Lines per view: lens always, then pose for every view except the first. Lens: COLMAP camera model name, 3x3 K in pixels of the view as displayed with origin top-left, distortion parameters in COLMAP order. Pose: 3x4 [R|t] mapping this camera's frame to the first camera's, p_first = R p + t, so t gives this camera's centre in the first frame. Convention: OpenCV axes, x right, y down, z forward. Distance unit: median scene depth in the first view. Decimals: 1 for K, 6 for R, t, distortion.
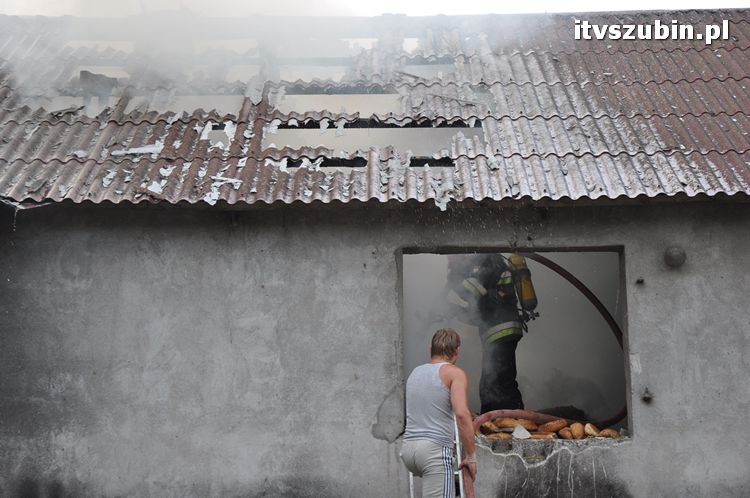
lens RADIAL K [[1862.1, 0, 375.0], [0, 1862.1, 249.0], [0, 0, 1]] dist [0.250670, 0.063823]
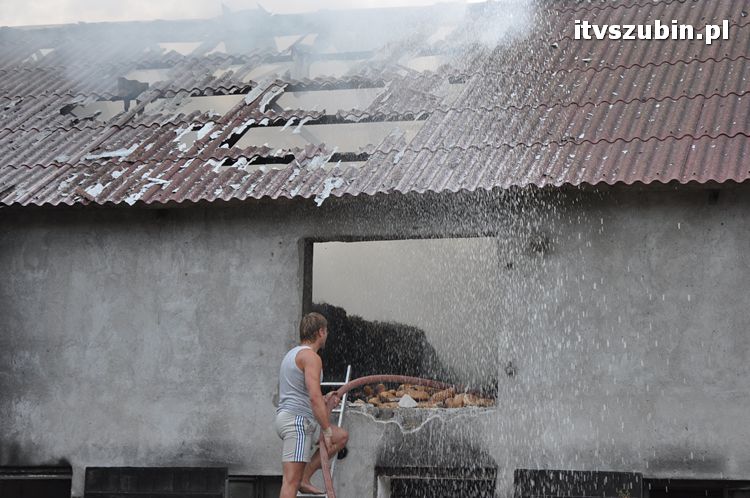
lens RADIAL K [[1862.1, 0, 375.0], [0, 1862.1, 249.0], [0, 0, 1]] dist [0.250670, 0.063823]
pose [[0.968208, -0.017636, -0.249523, 0.339722], [0.026242, 0.999169, 0.031202, -0.028167], [0.248765, -0.036757, 0.967866, -0.078683]]
